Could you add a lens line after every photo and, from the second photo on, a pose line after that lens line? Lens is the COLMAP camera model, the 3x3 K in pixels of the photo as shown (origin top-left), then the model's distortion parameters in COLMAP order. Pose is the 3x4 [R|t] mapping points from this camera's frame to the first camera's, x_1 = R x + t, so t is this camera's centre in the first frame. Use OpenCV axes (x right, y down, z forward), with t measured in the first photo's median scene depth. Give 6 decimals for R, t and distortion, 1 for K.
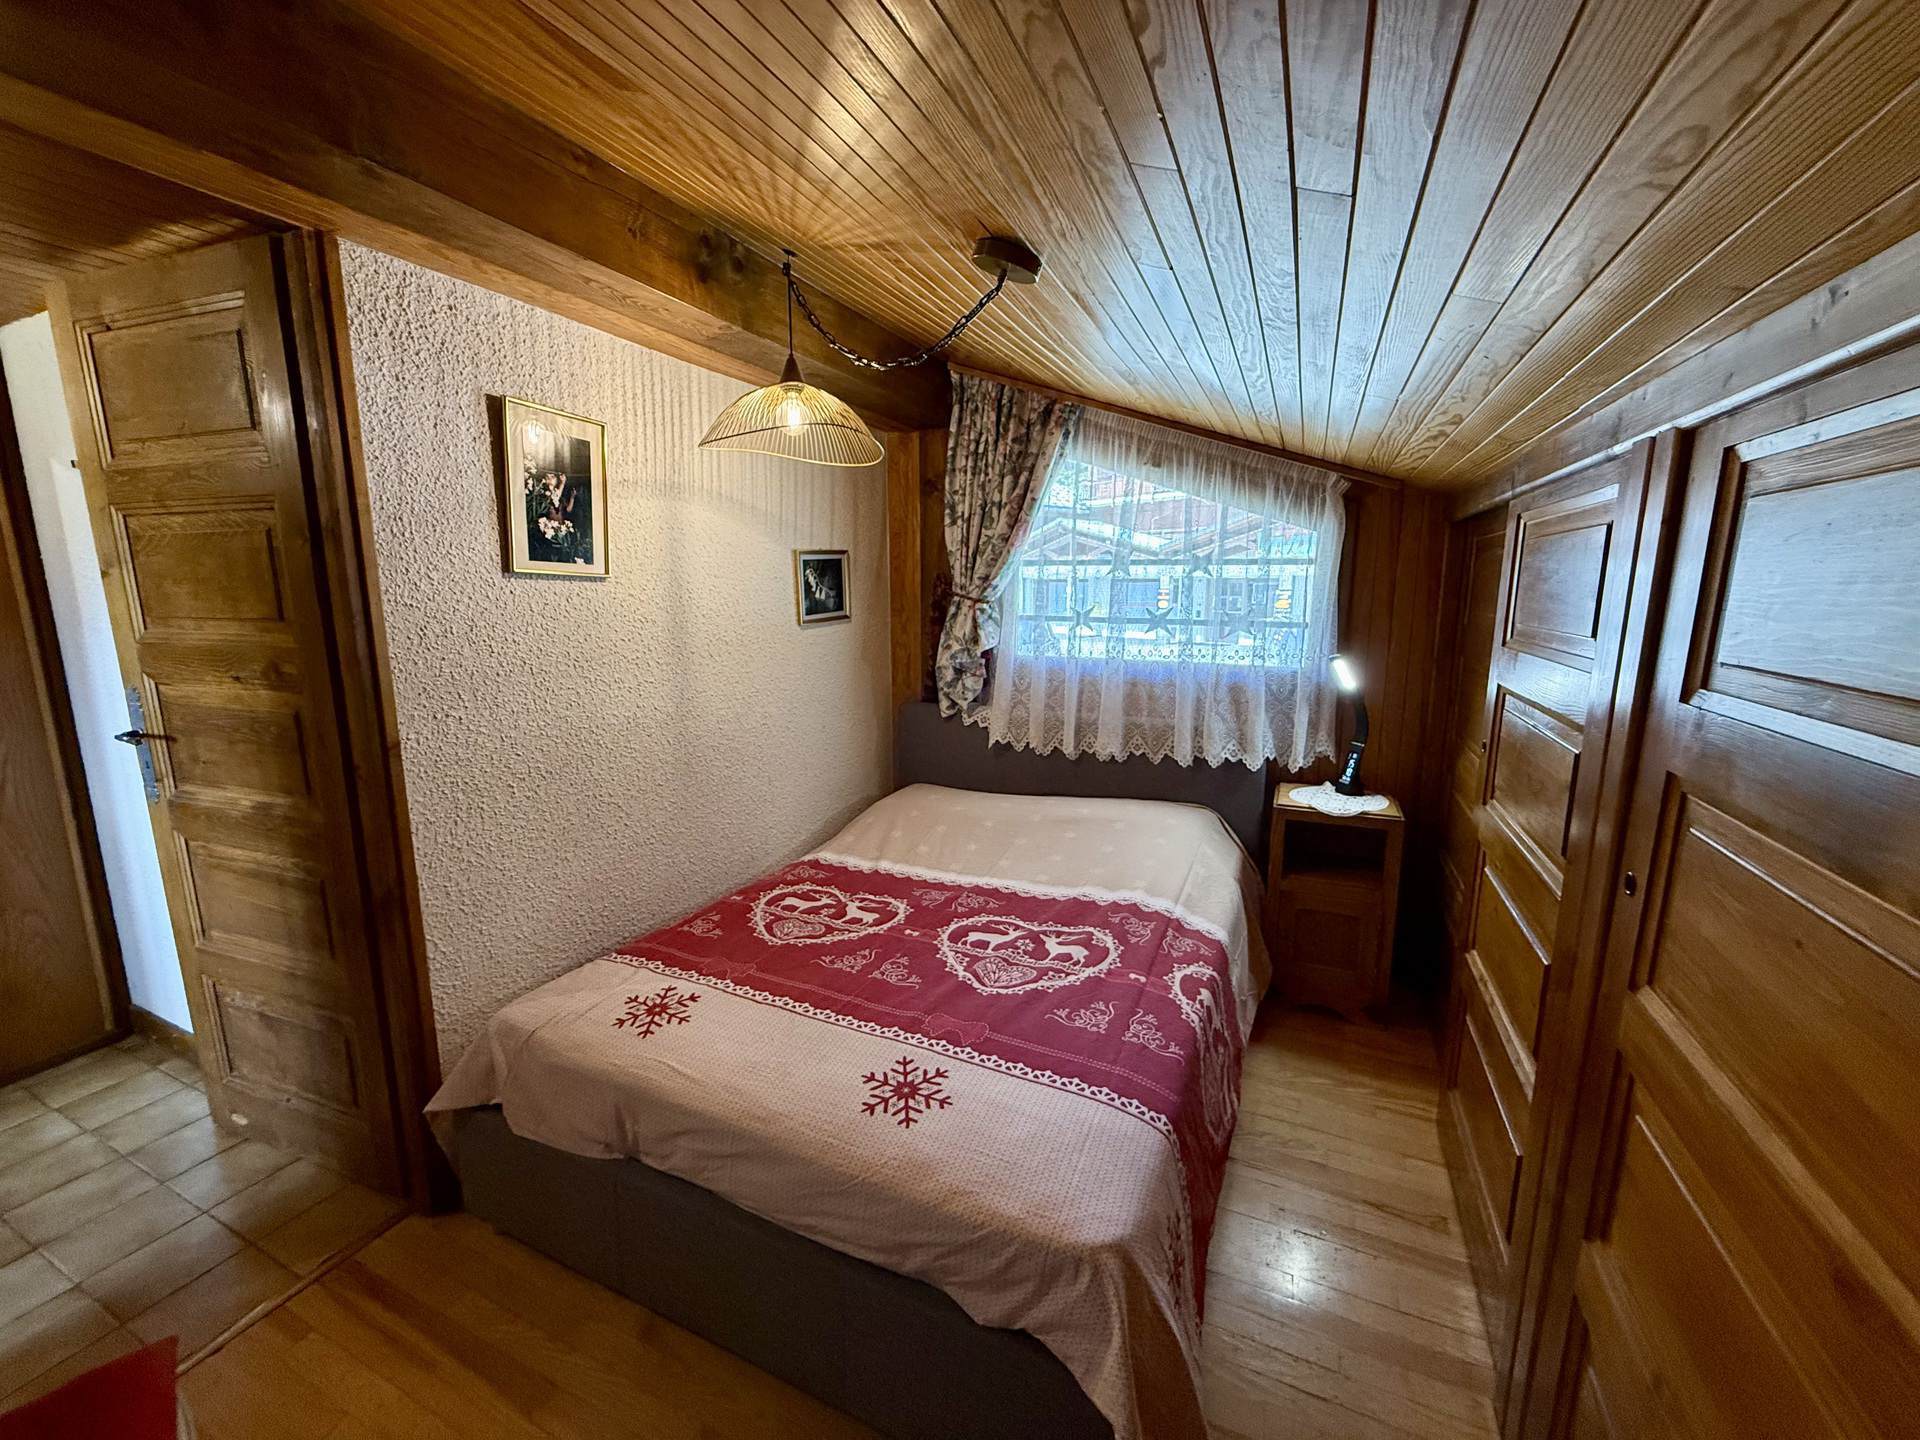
lens RADIAL K [[760.6, 0, 950.5], [0, 760.6, 715.5], [0, 0, 1]] dist [-0.001956, -0.000094]
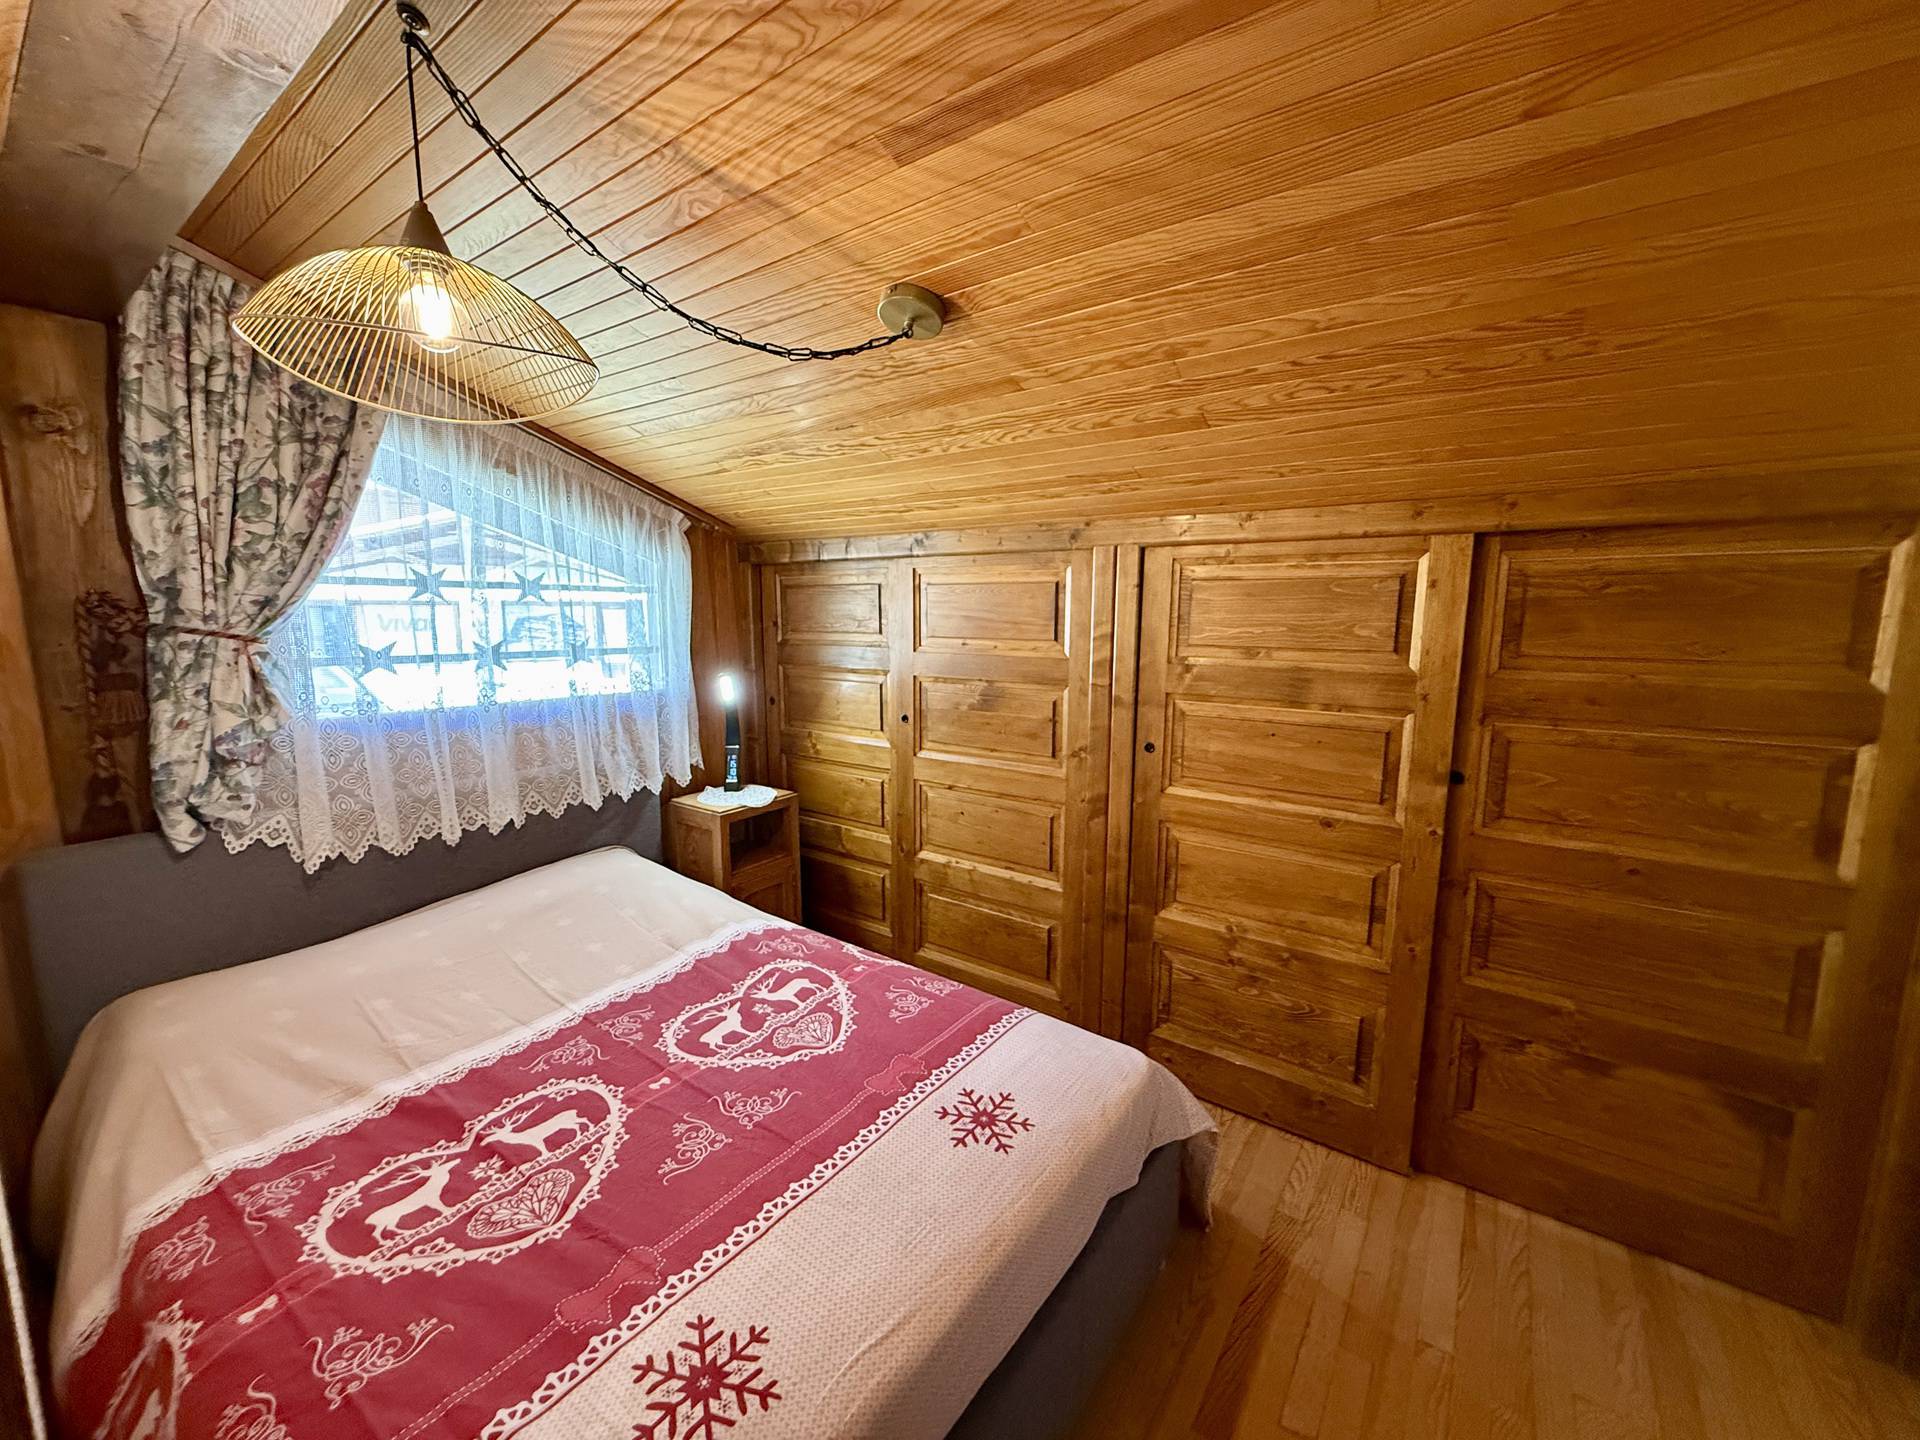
lens RADIAL K [[763.1, 0, 948.9], [0, 763.1, 712.0], [0, 0, 1]] dist [-0.000137, 0.000405]
pose [[0.197216, -0.129662, 0.971748, -0.656098], [0.163902, 0.981625, 0.097716, -0.092901], [-0.966562, 0.140000, 0.214844, 0.508760]]
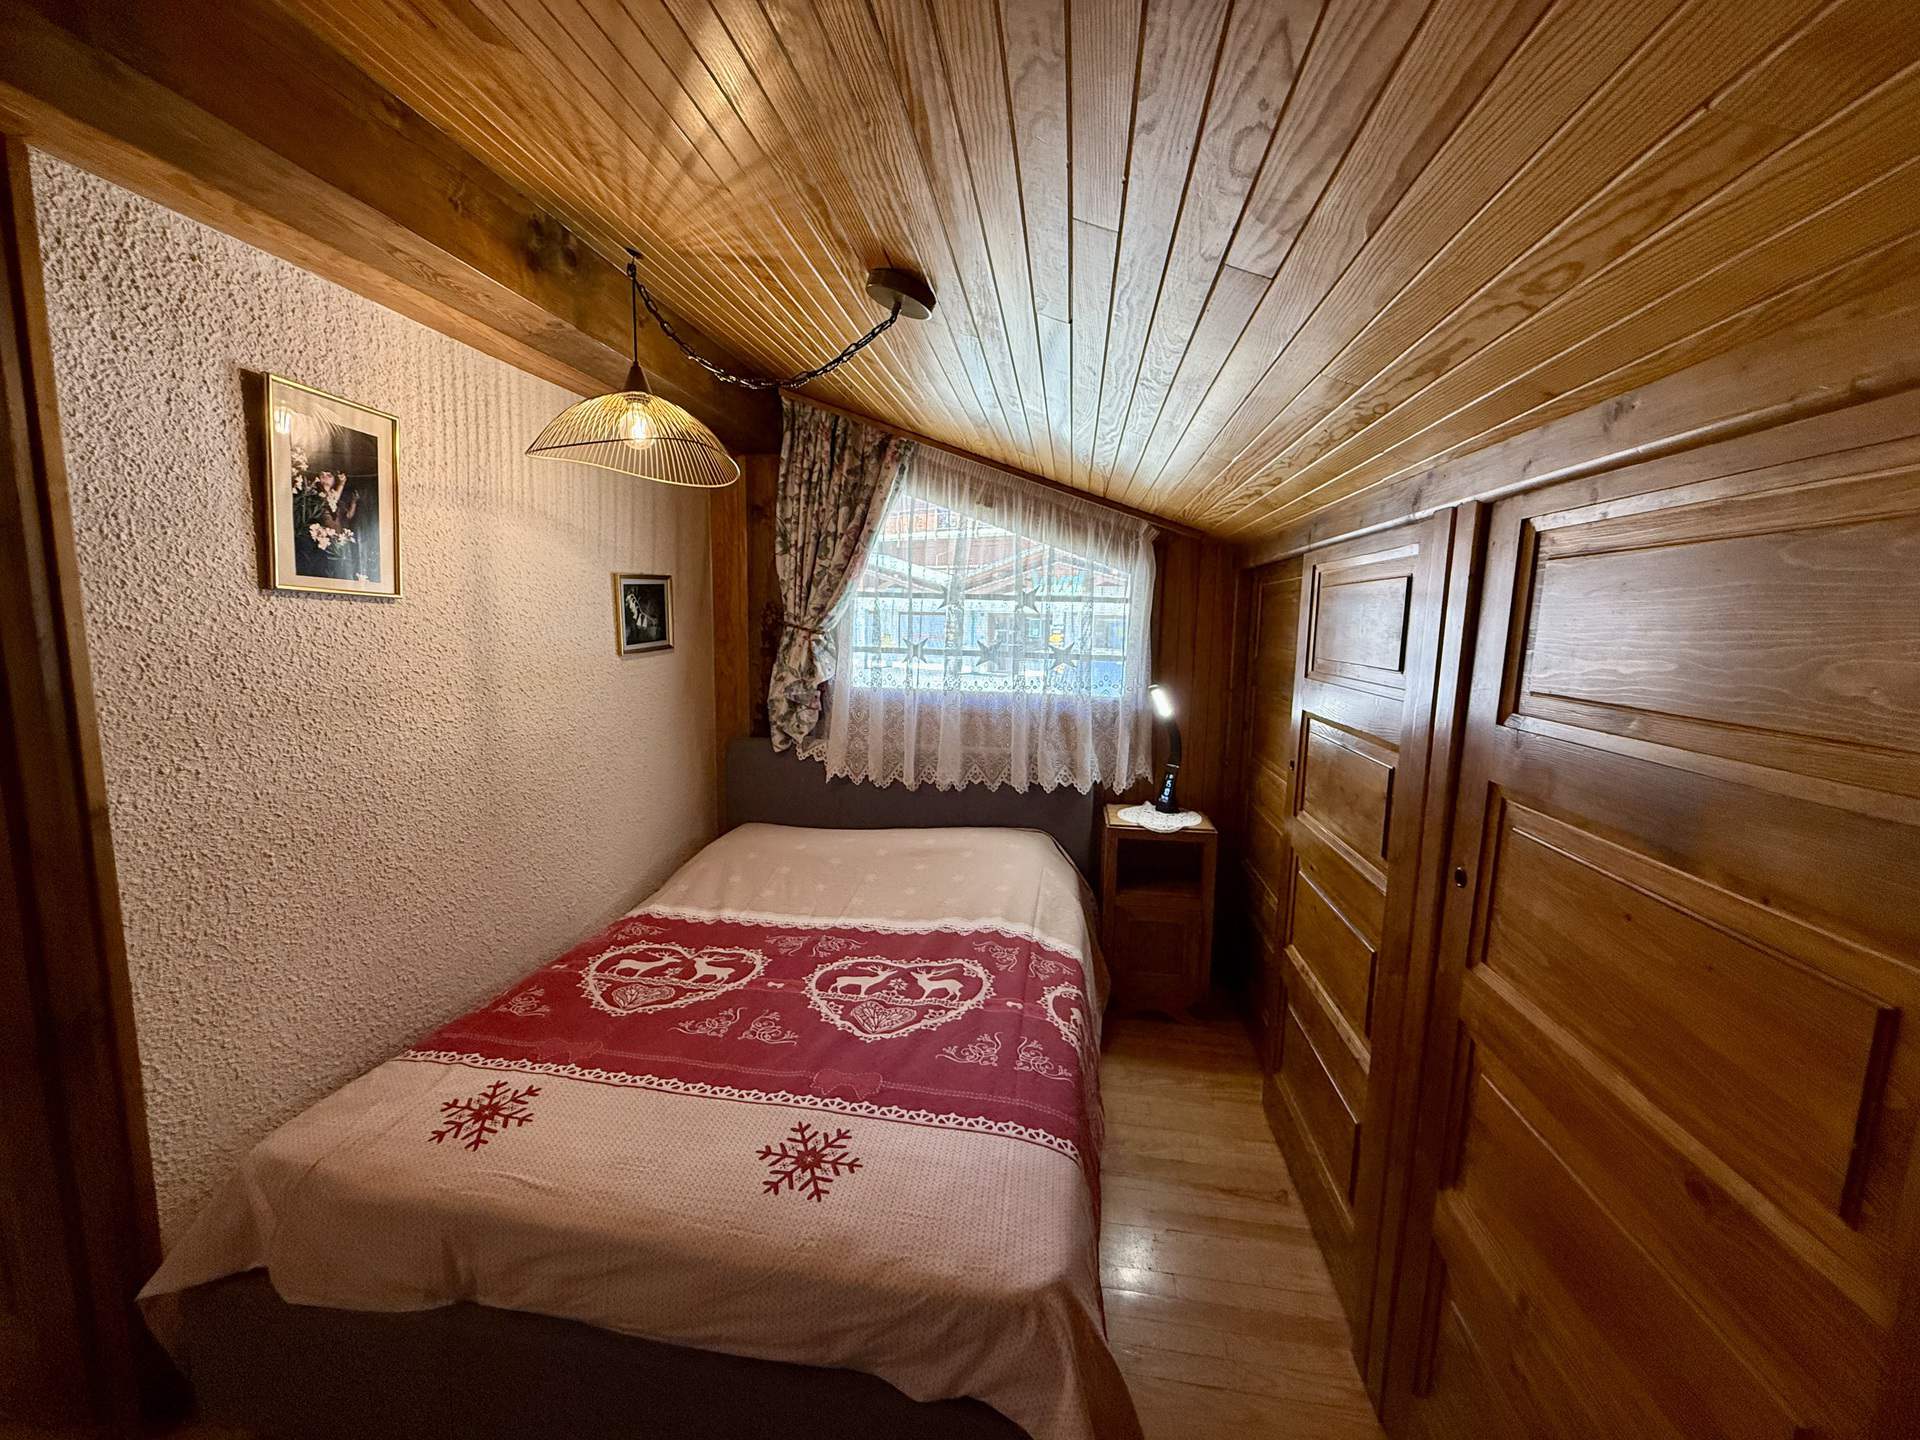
lens RADIAL K [[760.6, 0, 950.5], [0, 760.6, 715.5], [0, 0, 1]] dist [-0.001956, -0.000094]
pose [[0.961718, -0.015754, 0.273588, -0.092409], [0.026790, 0.998969, -0.036652, -0.004522], [-0.272728, 0.042578, 0.961149, 0.029641]]
